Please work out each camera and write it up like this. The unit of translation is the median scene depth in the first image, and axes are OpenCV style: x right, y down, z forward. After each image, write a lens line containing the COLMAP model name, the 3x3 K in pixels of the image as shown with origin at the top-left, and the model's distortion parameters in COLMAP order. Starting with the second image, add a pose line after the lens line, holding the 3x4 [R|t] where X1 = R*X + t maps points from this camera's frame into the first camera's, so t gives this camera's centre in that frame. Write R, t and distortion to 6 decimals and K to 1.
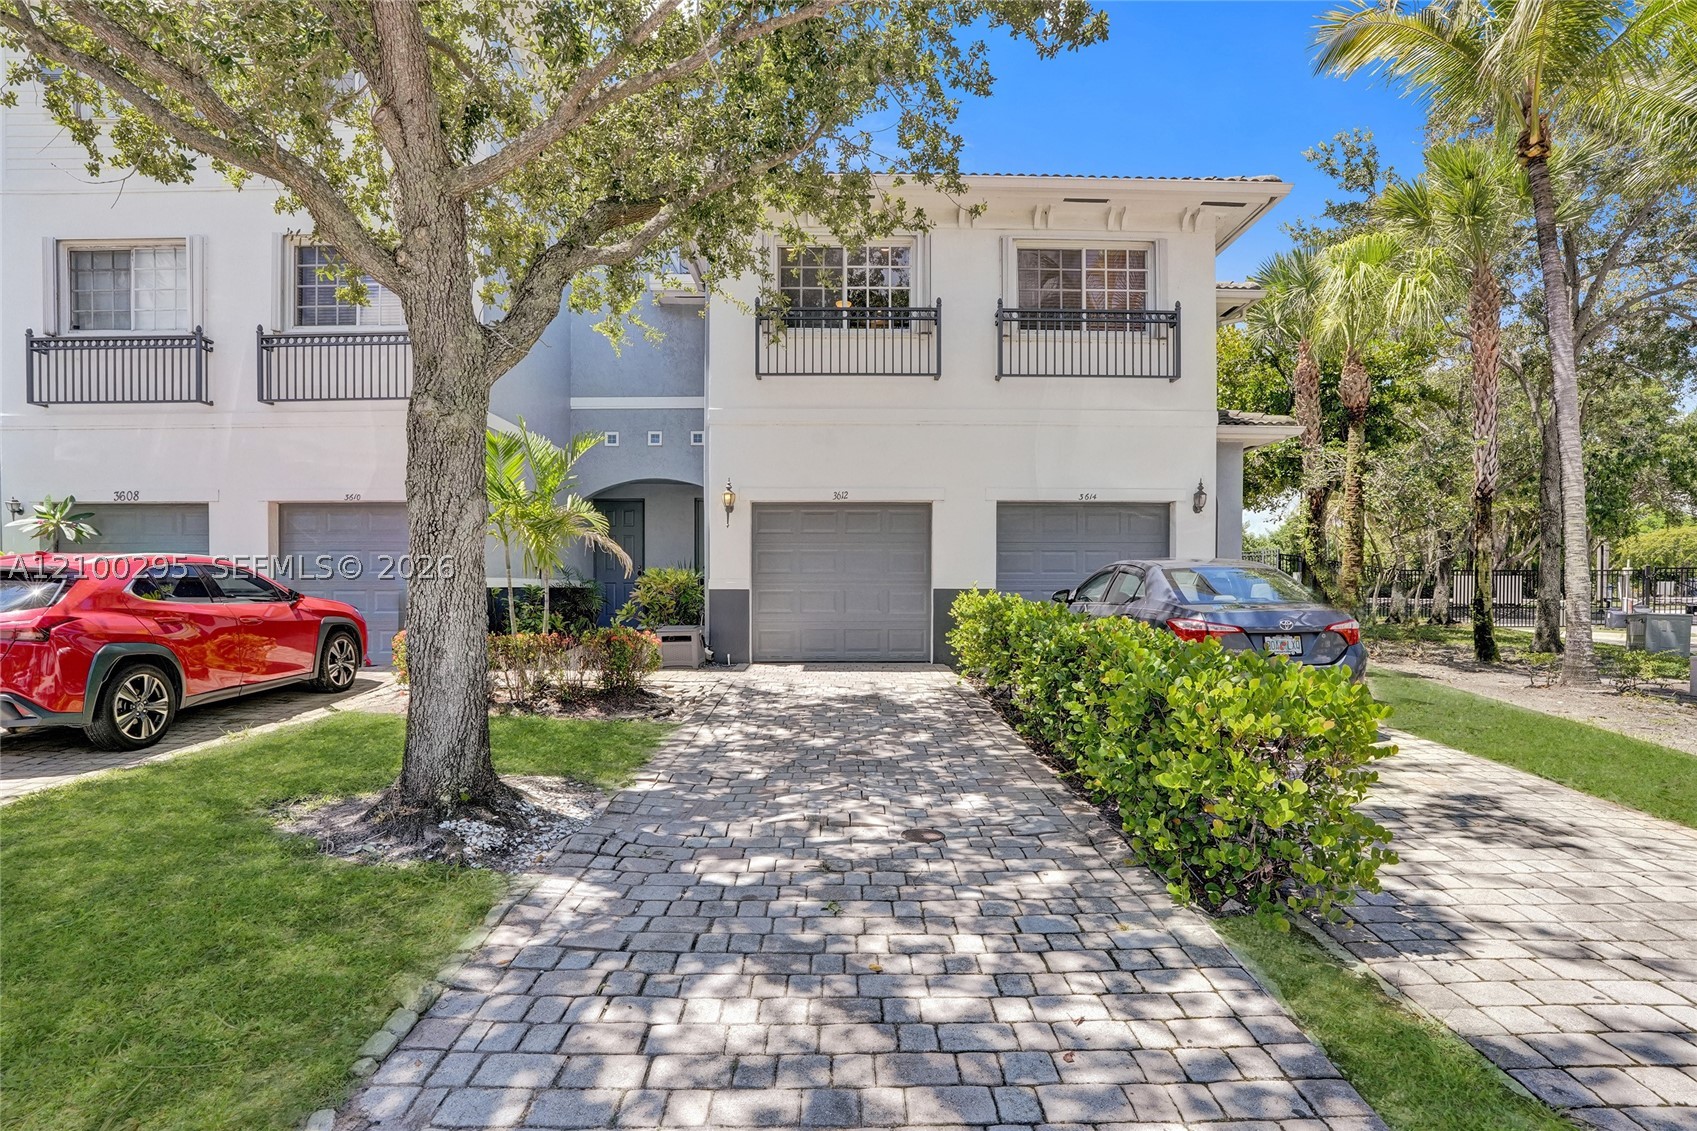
lens RADIAL K [[785.4, 0, 851.3], [0, 785.4, 566.5], [0, 0, 1]] dist [-0.061894, 0.019603]
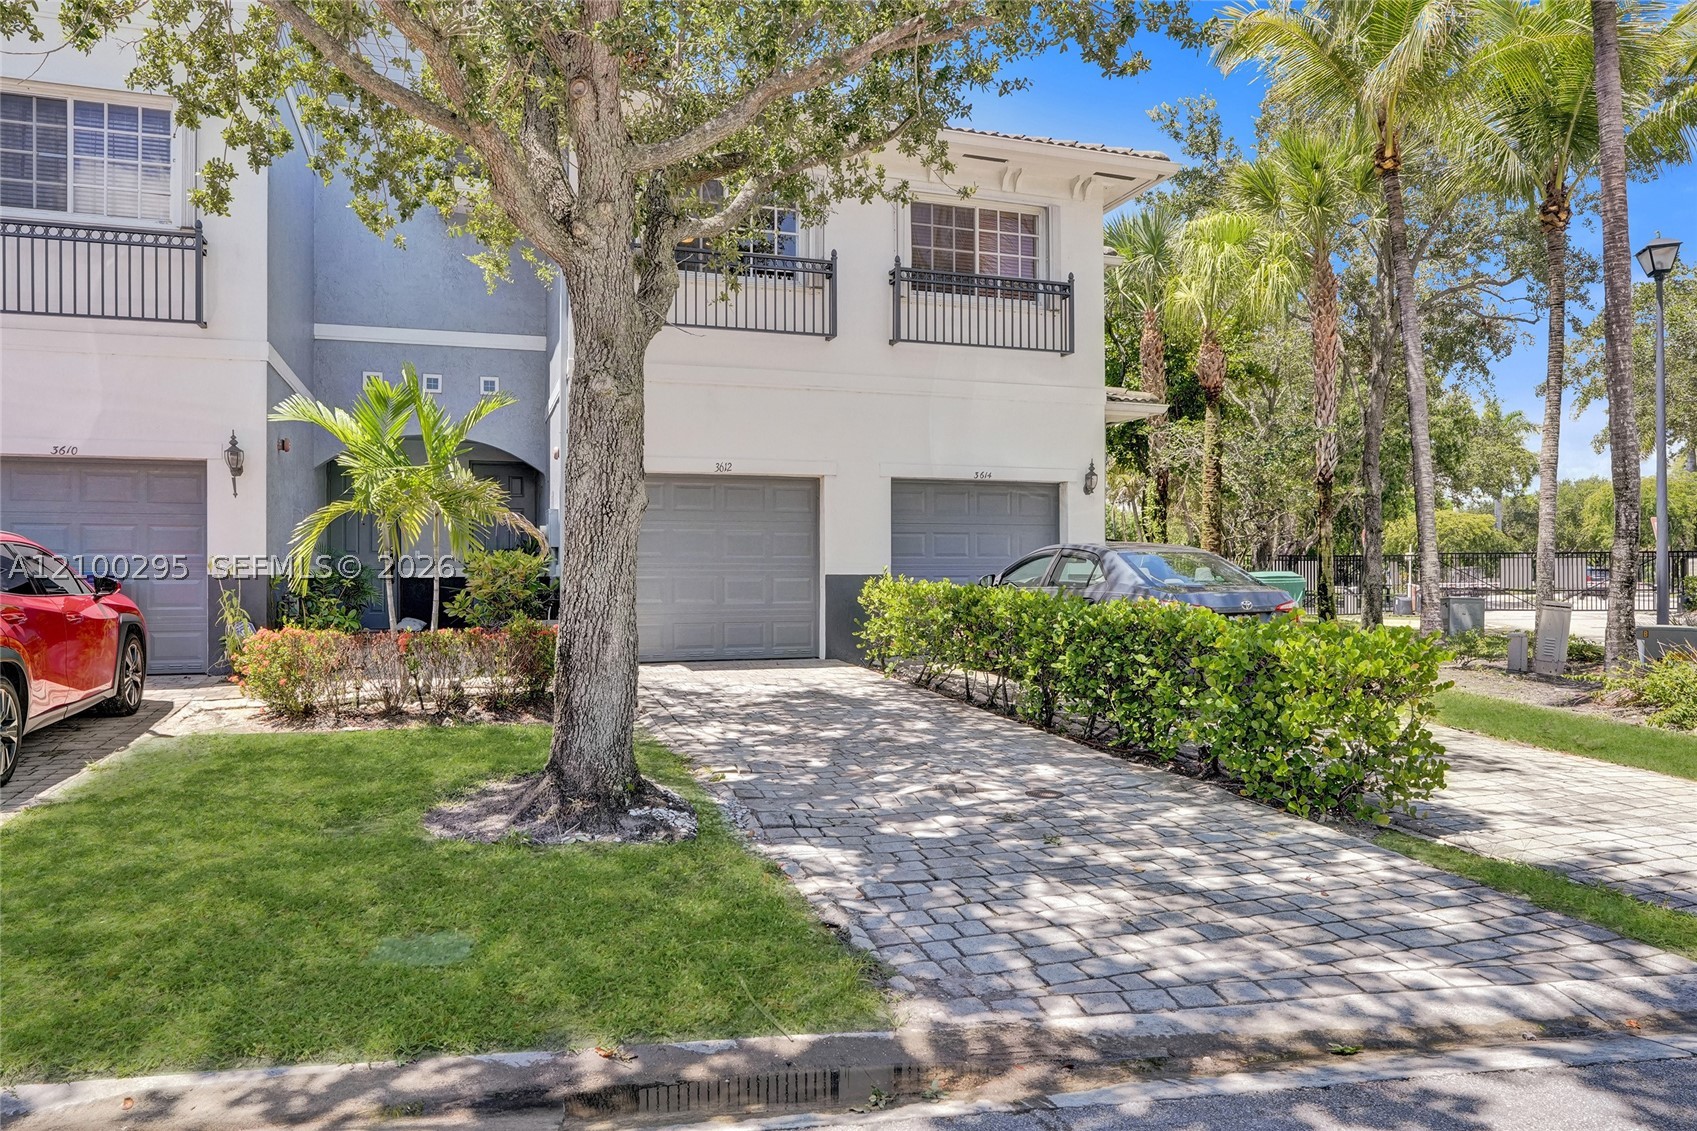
lens RADIAL K [[1008.4, 0, 845.4], [0, 1008.4, 520.9], [0, 0, 1]] dist [-0.050013, 0.026040]
pose [[0.956235, 0.011910, 0.292359, -0.203816], [-0.003724, 0.999586, -0.028541, -0.000059], [-0.292578, 0.026203, 0.955883, -0.097331]]
